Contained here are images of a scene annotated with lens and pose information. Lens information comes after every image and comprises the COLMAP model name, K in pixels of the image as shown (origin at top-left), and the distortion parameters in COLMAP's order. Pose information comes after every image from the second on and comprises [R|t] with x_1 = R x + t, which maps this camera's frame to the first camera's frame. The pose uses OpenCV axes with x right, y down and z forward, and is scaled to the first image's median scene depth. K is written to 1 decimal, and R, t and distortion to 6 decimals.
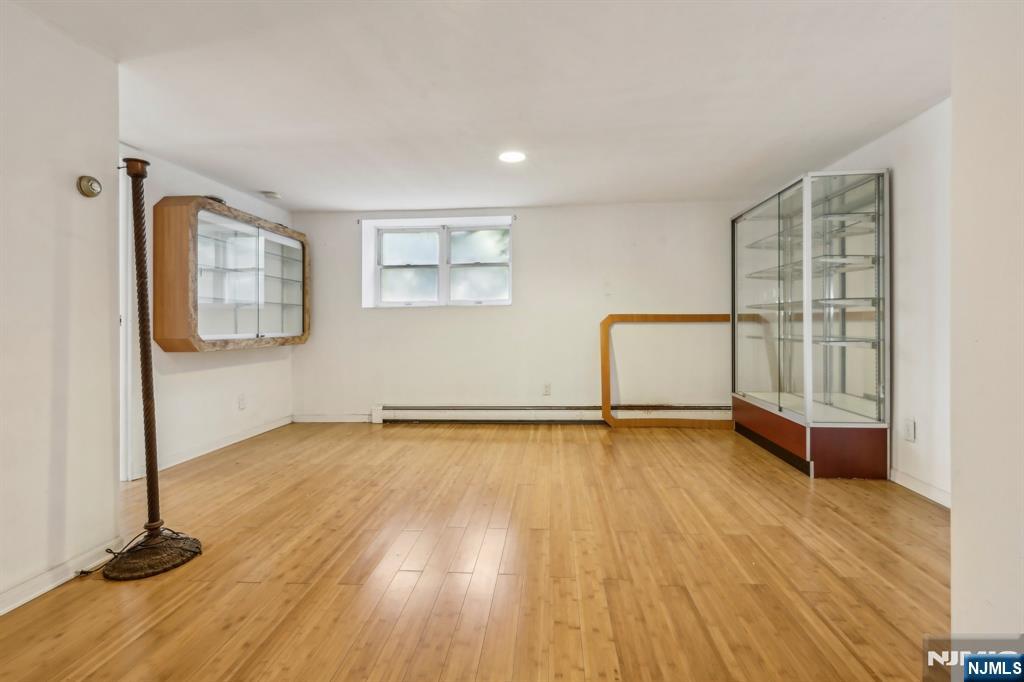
lens RADIAL K [[469.5, 0, 508.2], [0, 469.5, 332.5], [0, 0, 1]] dist [-0.015090, 0.002255]
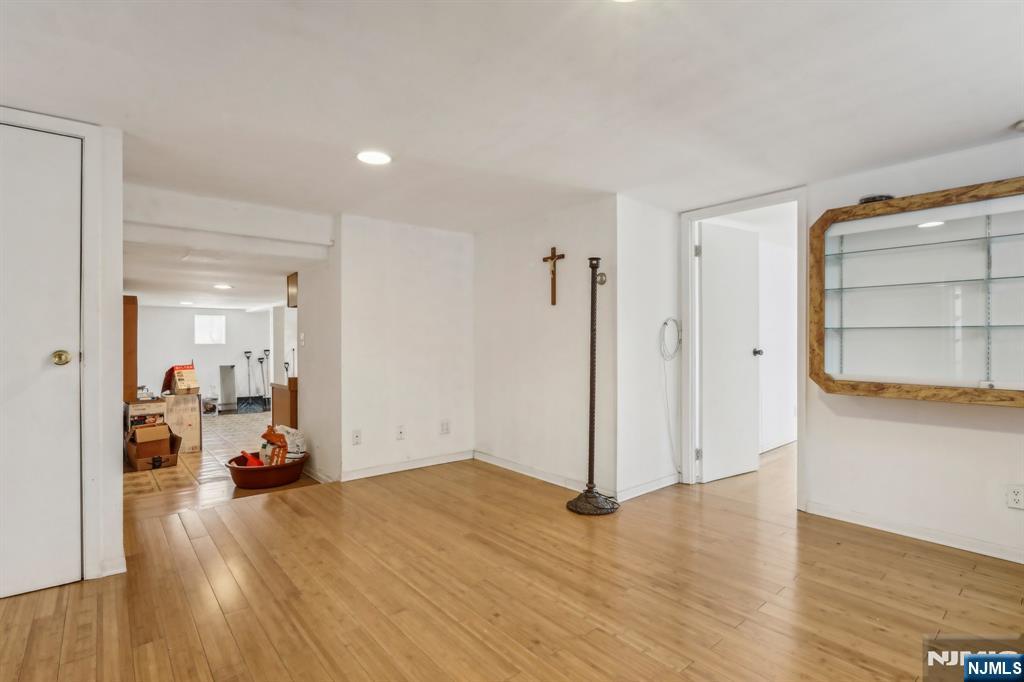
lens RADIAL K [[469.5, 0, 503.7], [0, 469.5, 338.6], [0, 0, 1]] dist [-0.015090, 0.002255]
pose [[-0.699327, 0.003686, -0.714792, 0.608059], [-0.002923, 0.999964, 0.008016, -0.107793], [0.714796, 0.007695, -0.699291, 1.939423]]
